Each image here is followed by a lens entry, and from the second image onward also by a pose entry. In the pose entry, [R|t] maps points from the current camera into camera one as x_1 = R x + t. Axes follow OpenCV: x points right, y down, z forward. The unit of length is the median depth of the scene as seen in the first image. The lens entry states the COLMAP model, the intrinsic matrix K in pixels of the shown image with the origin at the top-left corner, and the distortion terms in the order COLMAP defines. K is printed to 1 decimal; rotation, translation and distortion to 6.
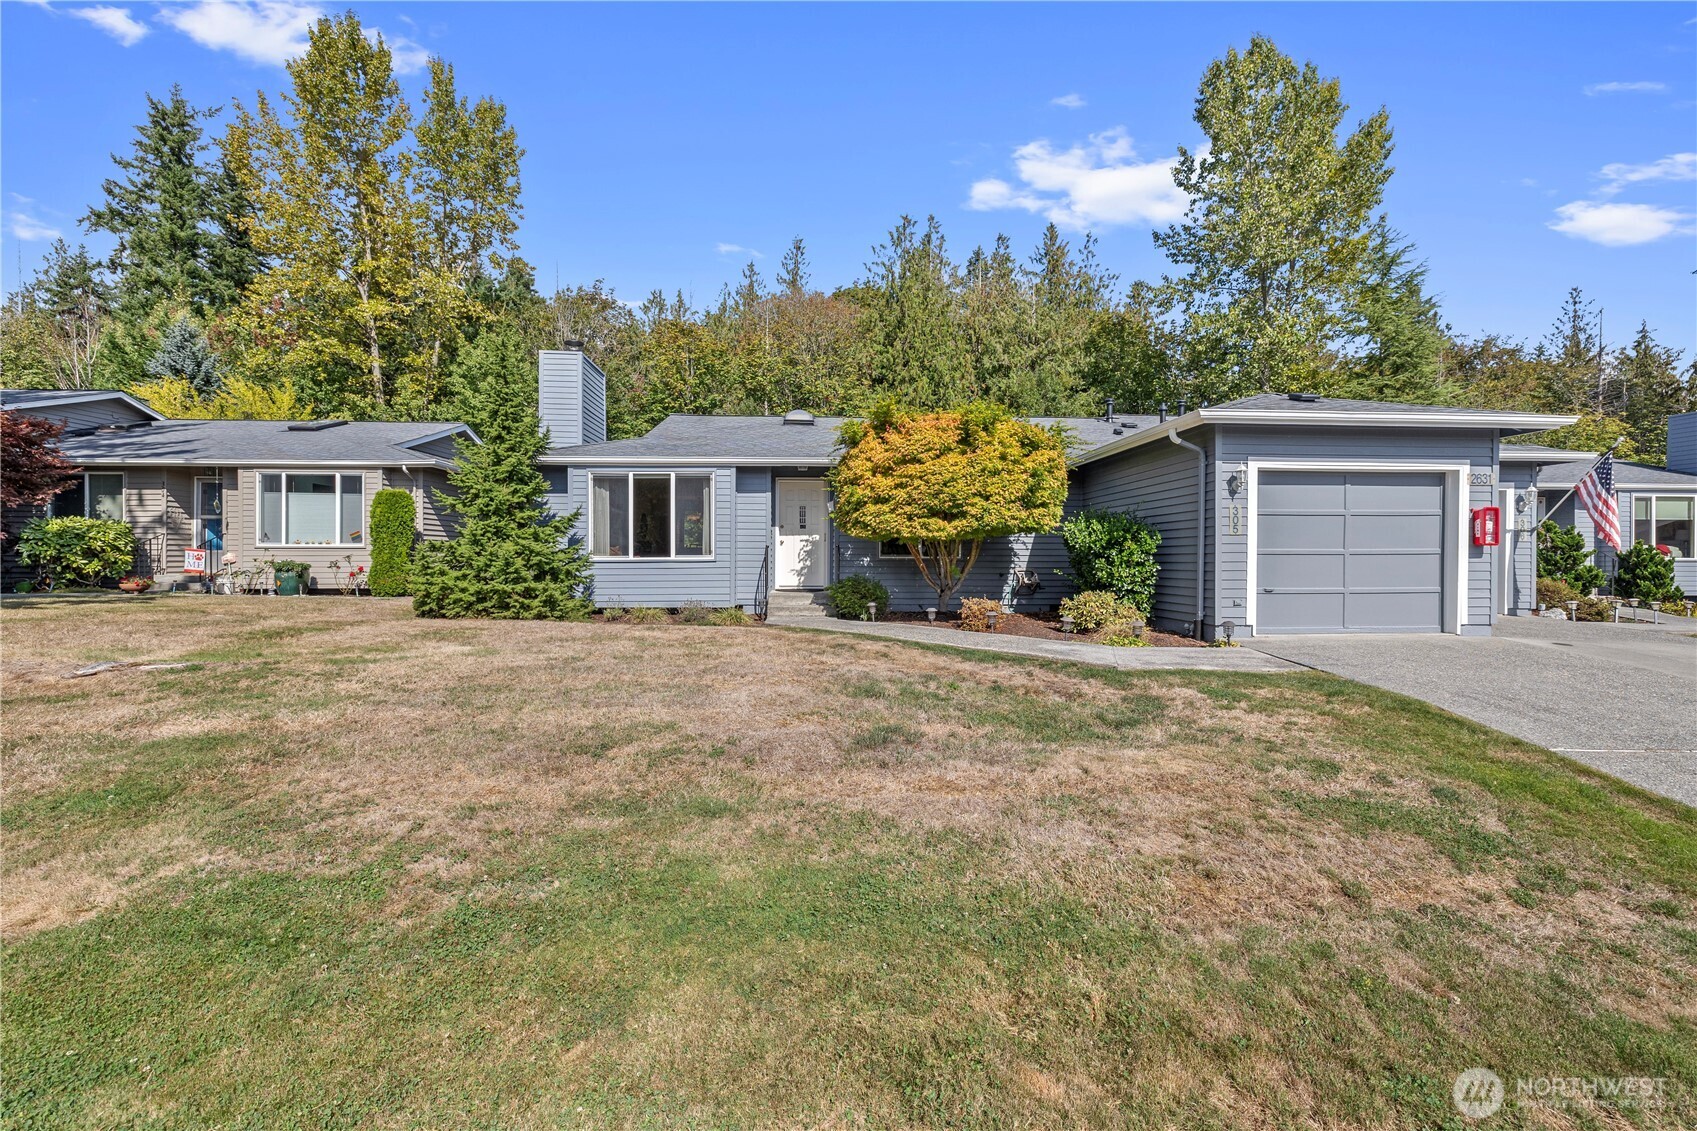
lens RADIAL K [[707.8, 0, 851.8], [0, 707.8, 568.8], [0, 0, 1]] dist [0.001055, 0.000542]
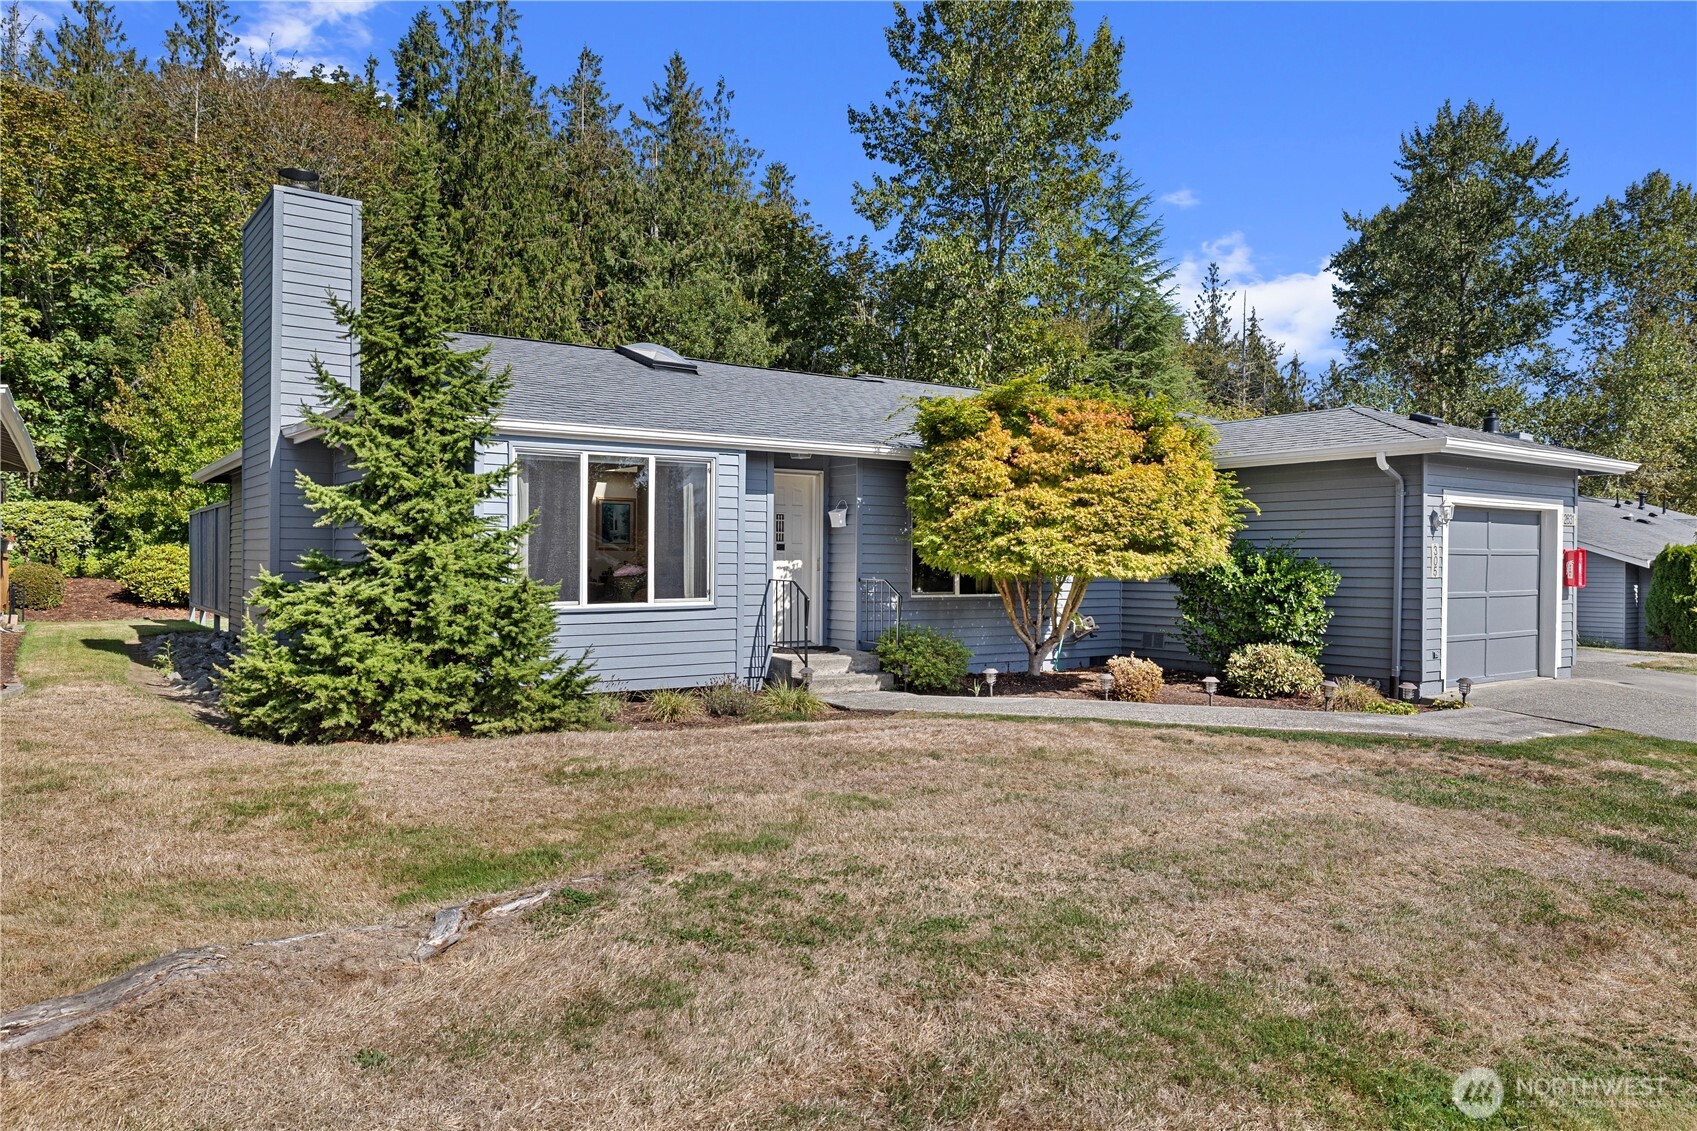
lens RADIAL K [[1128.8, 0, 846.5], [0, 1128.8, 573.9], [0, 0, 1]] dist [0.000974, -0.001291]
pose [[0.856978, -0.000911, 0.515353, -0.595036], [0.001154, 0.999999, -0.000151, -0.039596], [-0.515352, 0.000724, 0.856978, 0.129073]]
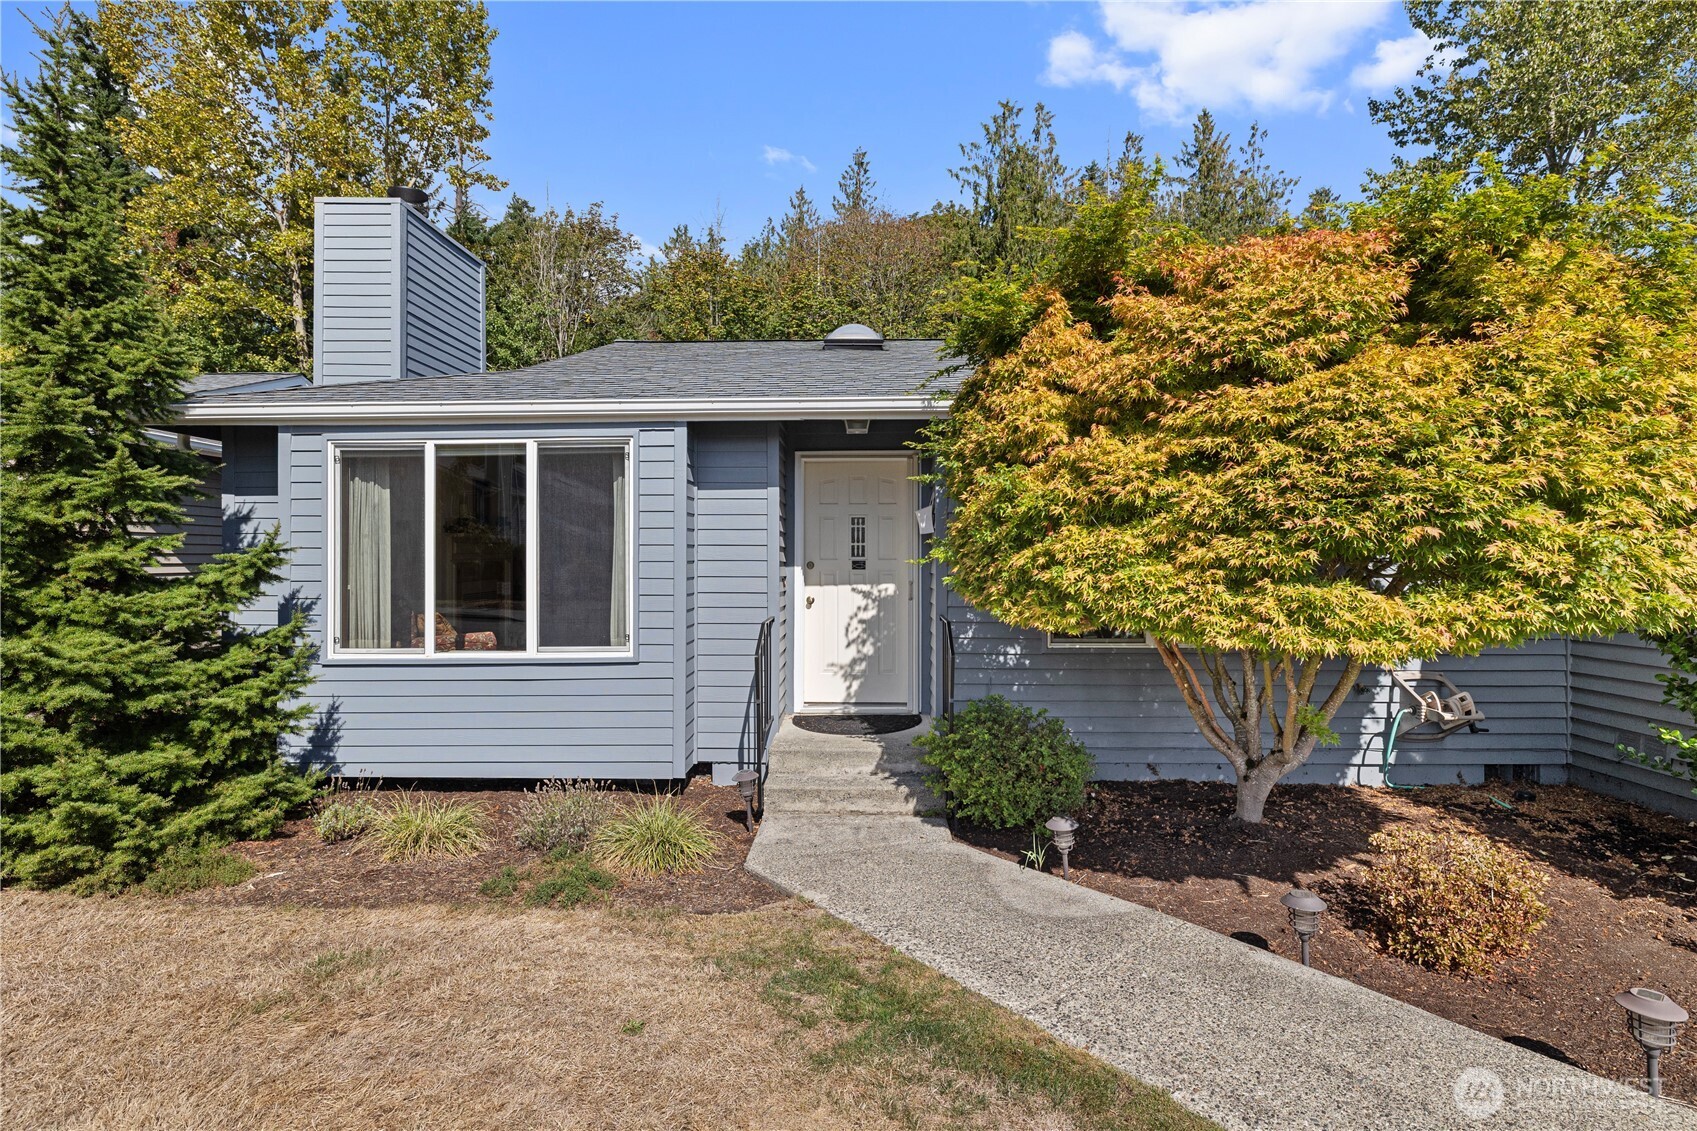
lens RADIAL K [[839.0, 0, 853.6], [0, 839.0, 558.3], [0, 0, 1]] dist [-0.004075, 0.000830]
pose [[0.996247, -0.002823, -0.086508, -0.031232], [0.001571, 0.999893, -0.014542, -0.062523], [0.086539, 0.014351, 0.996145, 0.547719]]
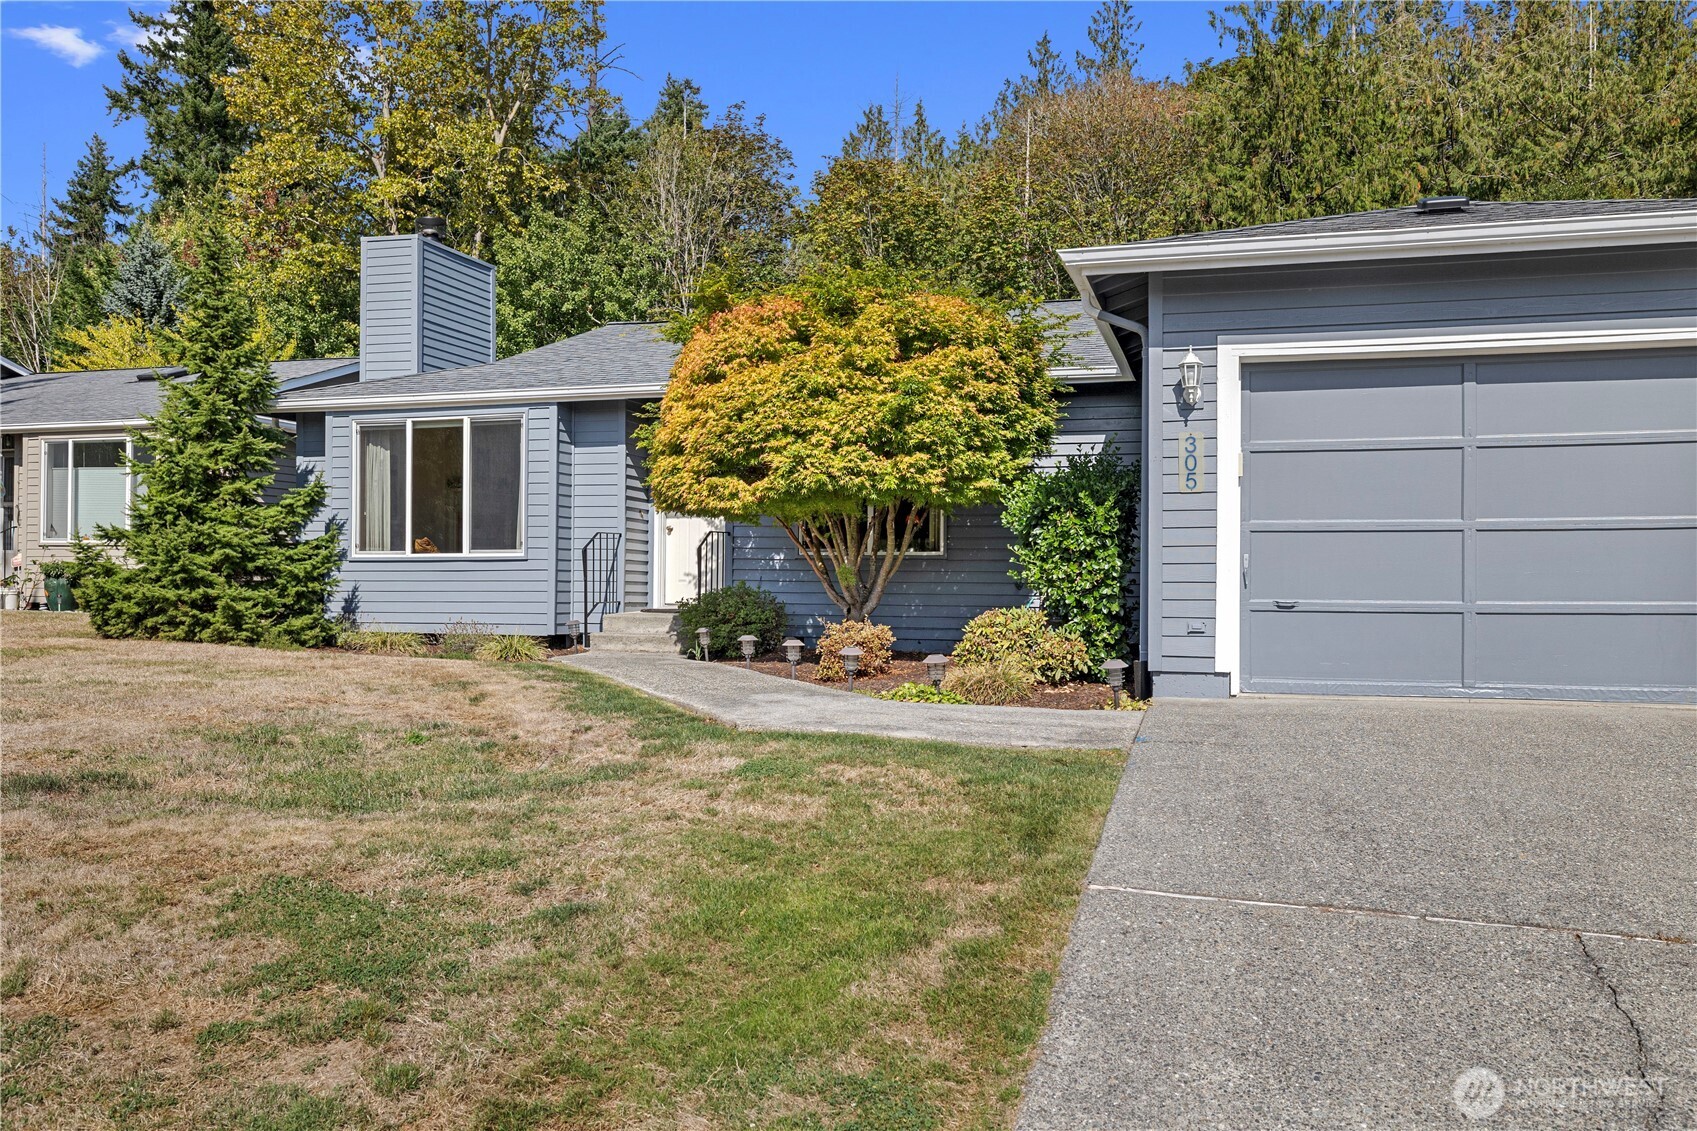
lens RADIAL K [[1315.3, 0, 871.5], [0, 1315.3, 590.2], [0, 0, 1]] dist [0.004139, -0.004588]
pose [[0.941928, 0.005666, -0.335766, 0.473689], [-0.009174, 0.999919, -0.008864, 0.023463], [0.335688, 0.011429, 0.941904, 0.032116]]
